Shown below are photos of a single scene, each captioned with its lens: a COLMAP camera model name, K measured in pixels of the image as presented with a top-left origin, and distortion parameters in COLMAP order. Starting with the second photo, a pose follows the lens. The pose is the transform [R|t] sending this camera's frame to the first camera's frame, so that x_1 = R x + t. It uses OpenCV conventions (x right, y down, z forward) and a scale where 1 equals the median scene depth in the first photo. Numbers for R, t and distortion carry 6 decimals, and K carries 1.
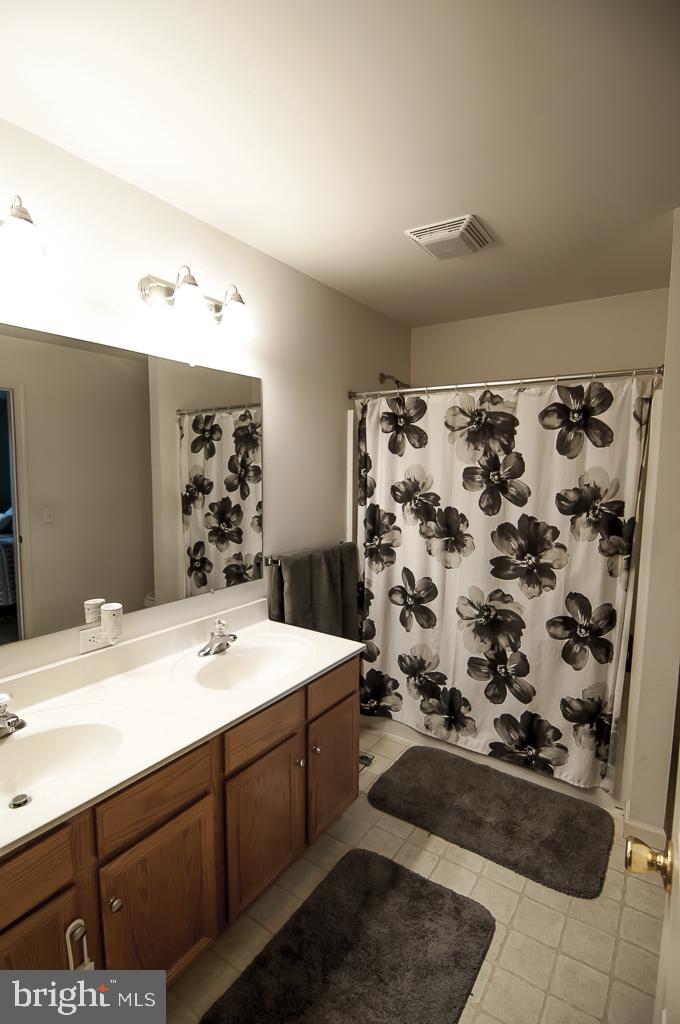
lens RADIAL K [[491.7, 0, 341.9], [0, 491.7, 514.4], [0, 0, 1]] dist [-0.006856, -0.002804]
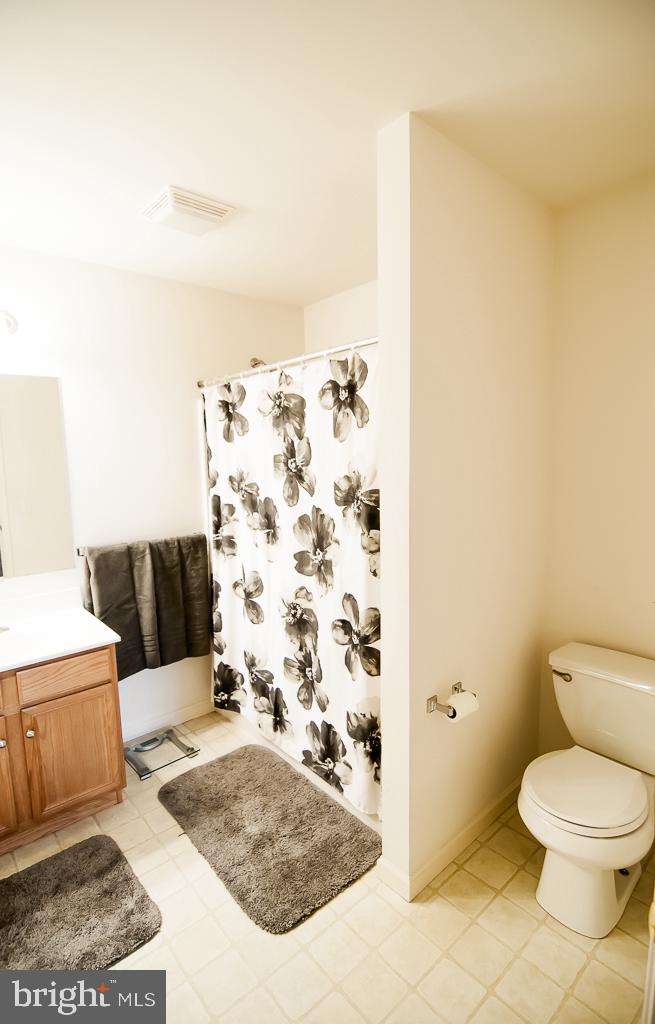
lens RADIAL K [[499.7, 0, 326.2], [0, 499.7, 514.4], [0, 0, 1]] dist [0.000565, 0.001119]
pose [[0.962733, -0.002563, -0.270443, 0.622558], [0.010146, 0.999593, 0.026648, -0.007202], [0.270264, -0.028399, 0.962367, 0.113597]]
